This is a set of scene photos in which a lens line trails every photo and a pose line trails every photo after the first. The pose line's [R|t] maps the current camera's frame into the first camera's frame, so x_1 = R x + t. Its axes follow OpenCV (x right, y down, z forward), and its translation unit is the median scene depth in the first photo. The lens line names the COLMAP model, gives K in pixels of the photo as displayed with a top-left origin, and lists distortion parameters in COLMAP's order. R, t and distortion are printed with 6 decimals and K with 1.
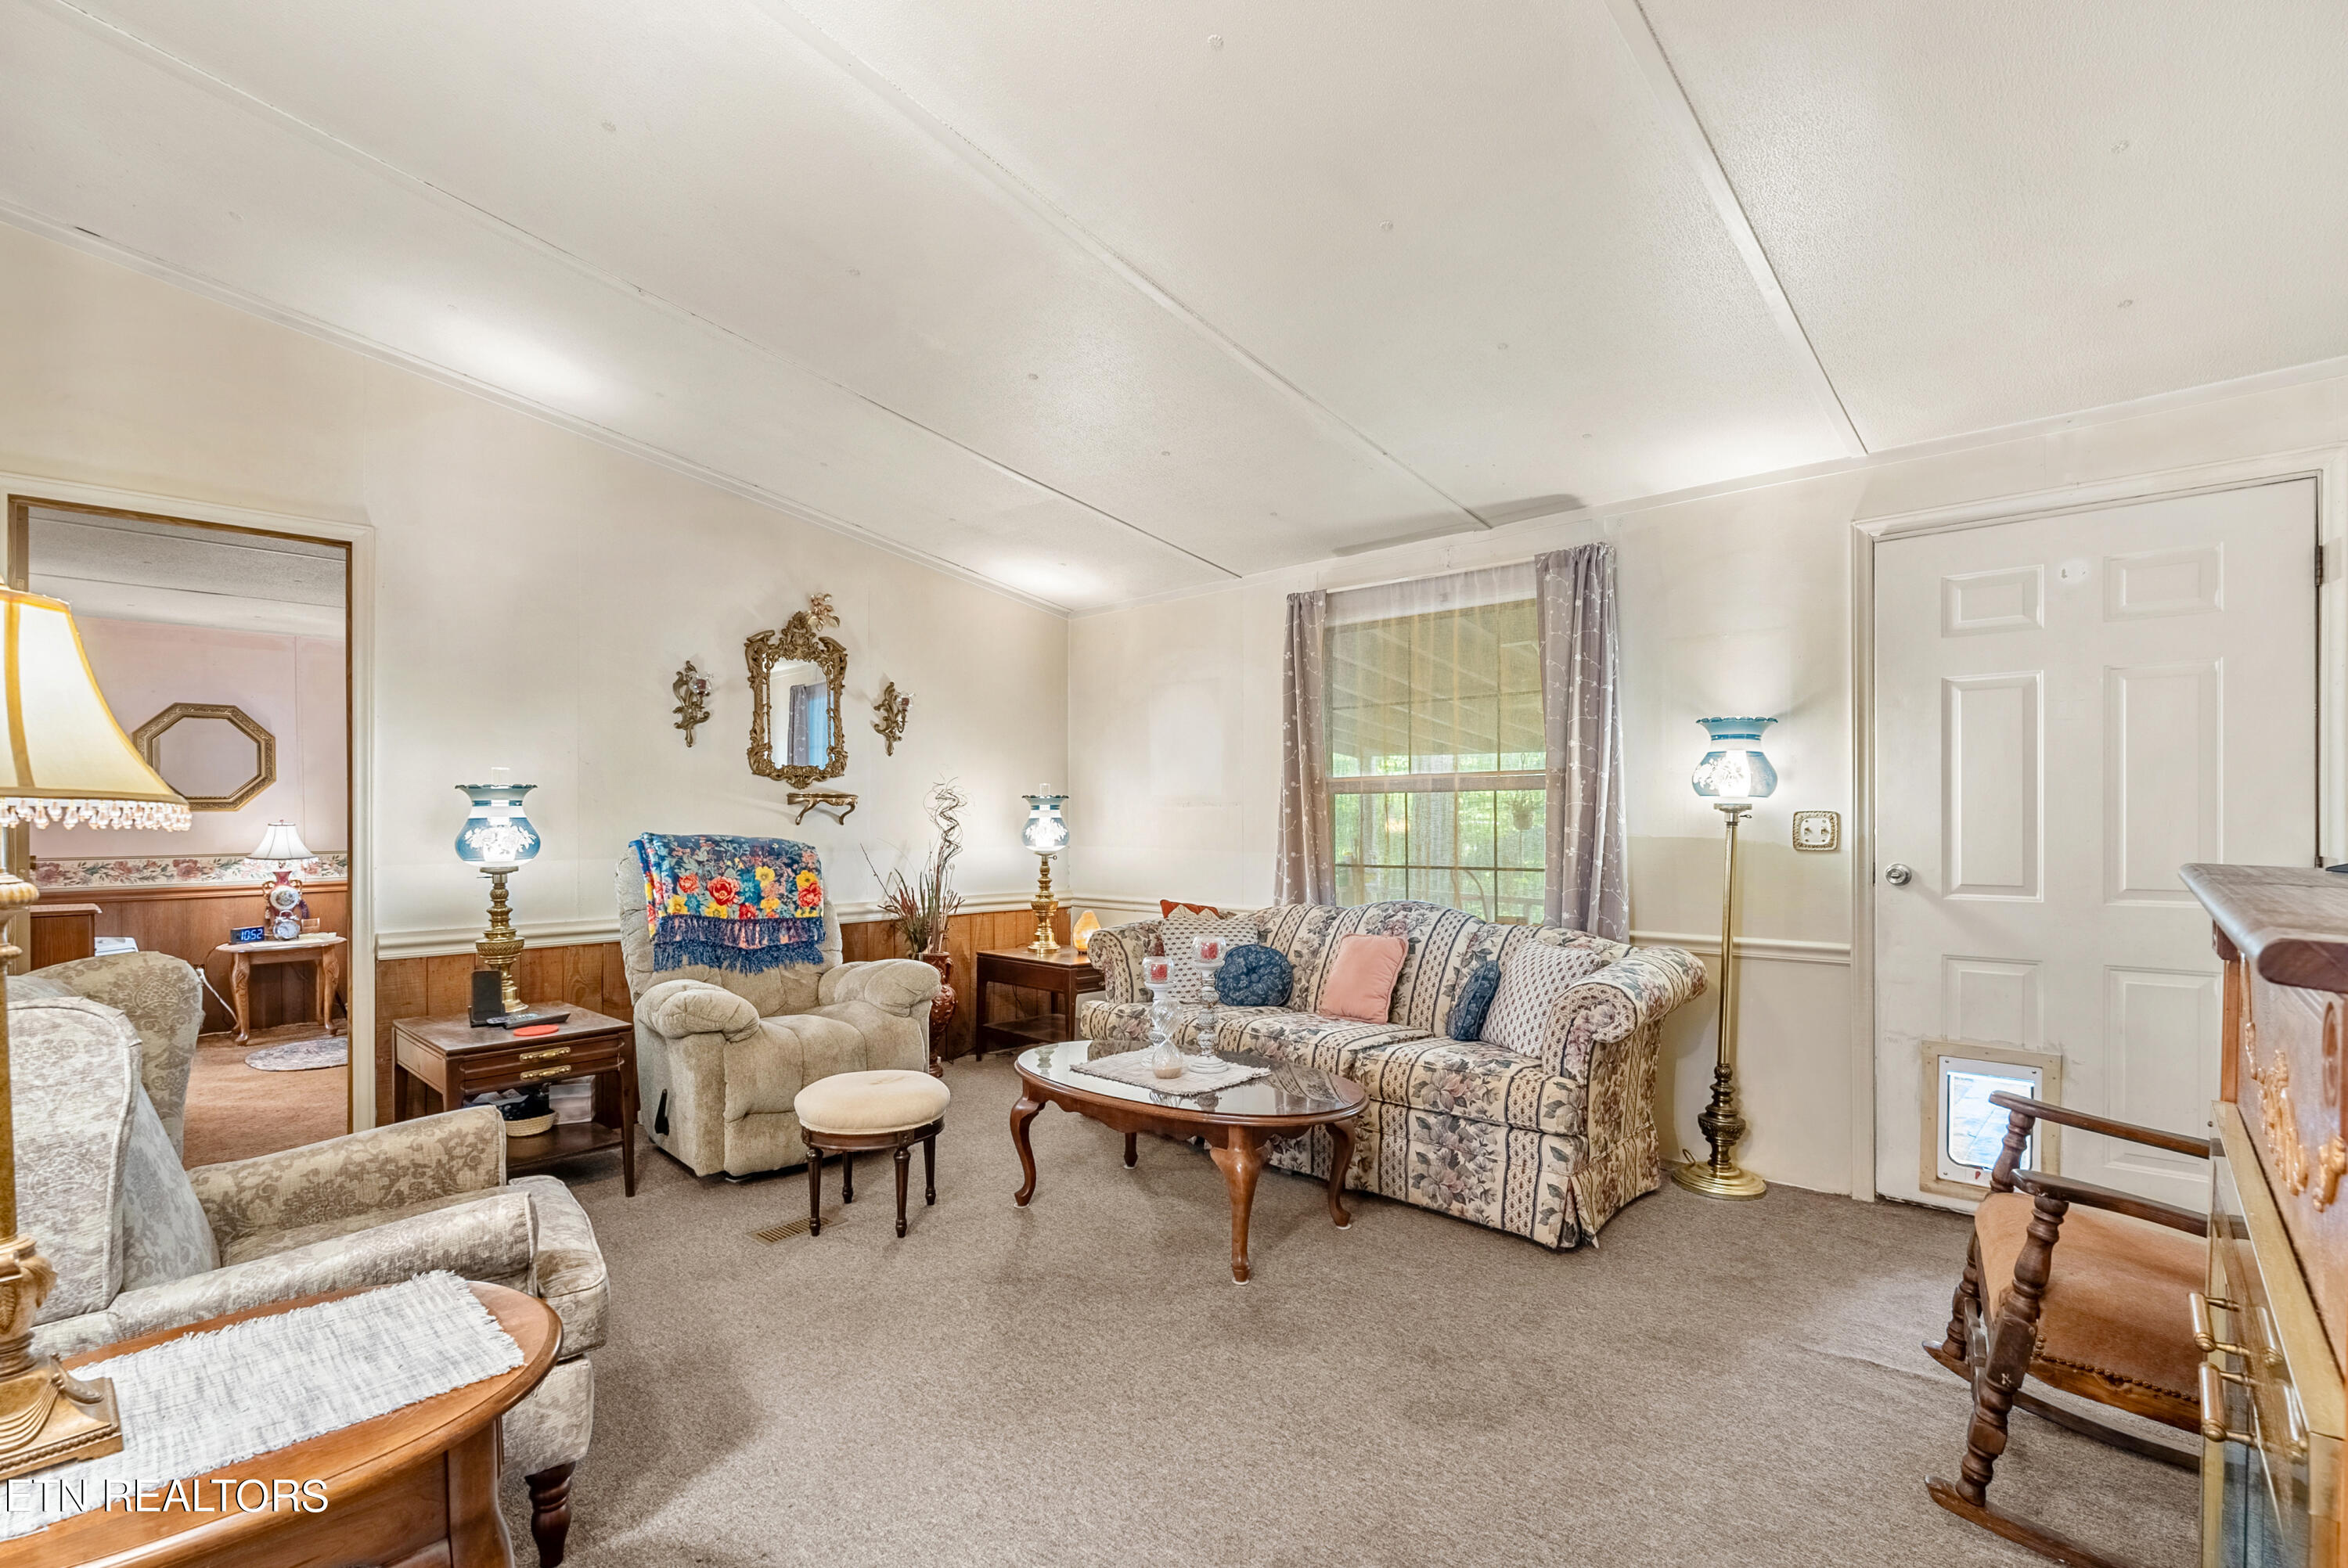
lens RADIAL K [[1053.8, 0, 1146.4], [0, 1053.8, 822.6], [0, 0, 1]] dist [-0.004061, 0.000371]
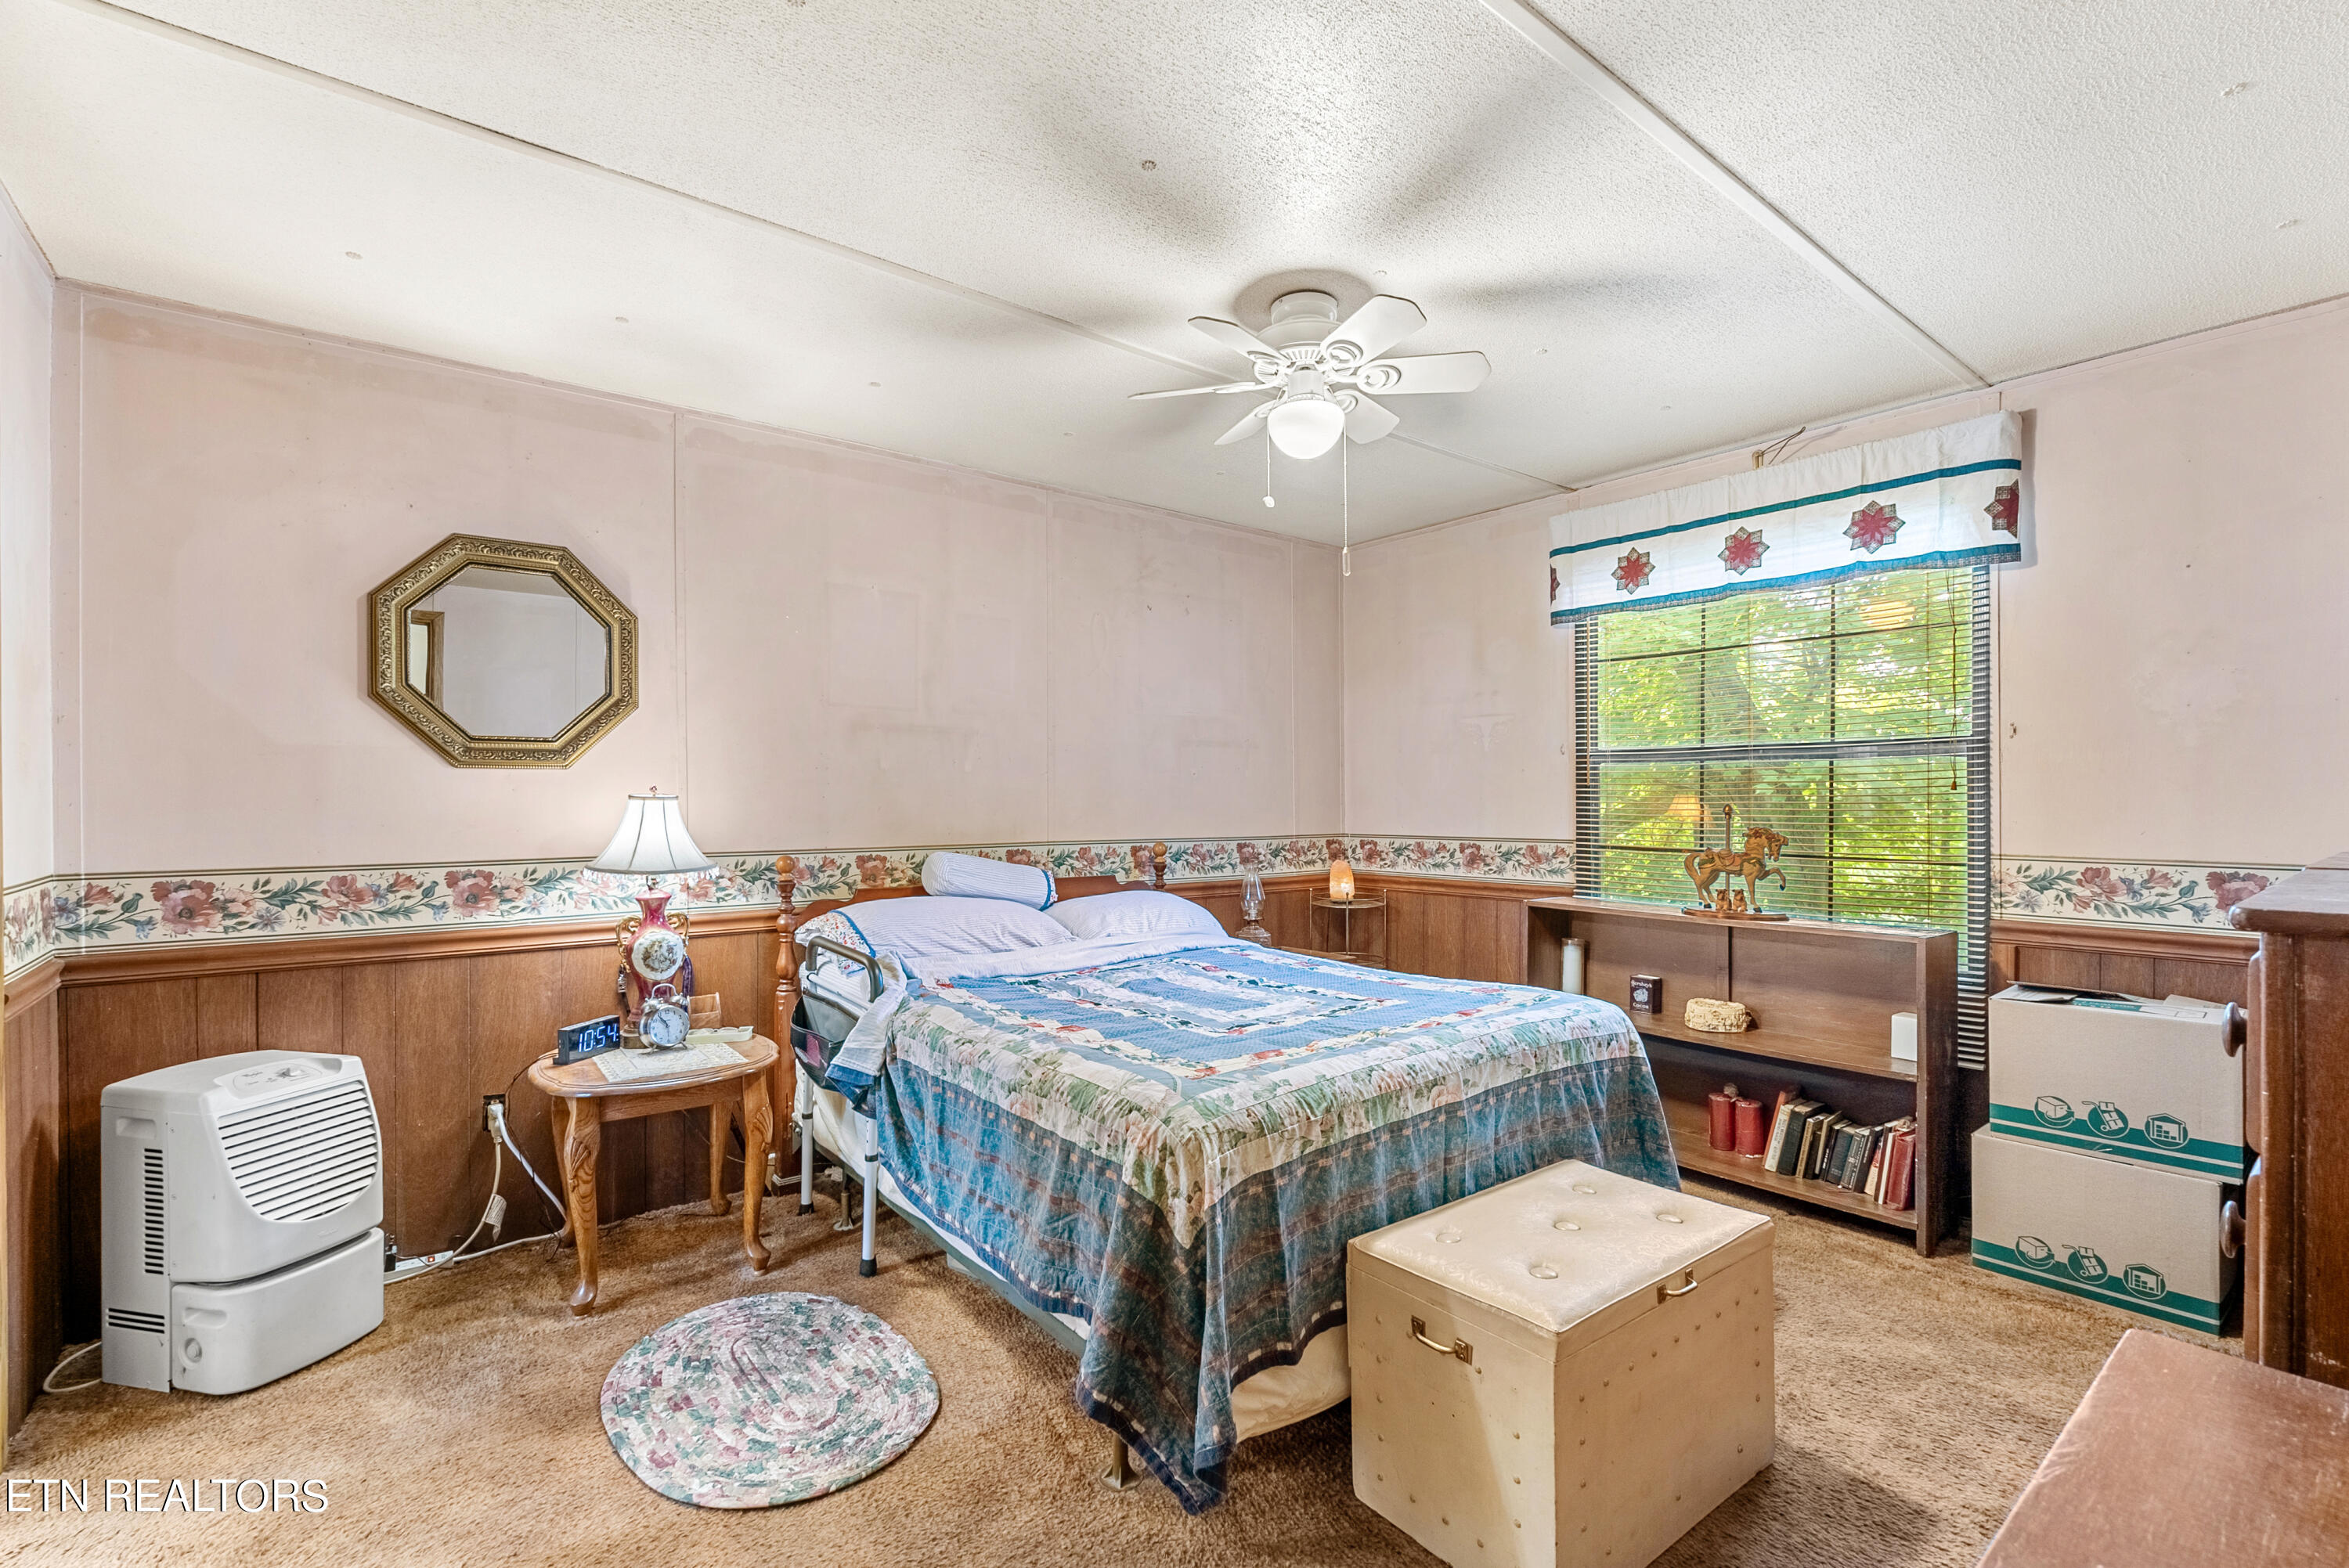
lens RADIAL K [[1054.3, 0, 1184.2], [0, 1054.3, 800.3], [0, 0, 1]] dist [-0.004061, 0.000371]
pose [[0.987839, 0.000406, -0.155477, -0.523410], [-0.001810, 0.999959, -0.008889, 0.007245], [0.155467, 0.009062, 0.987799, 0.581547]]
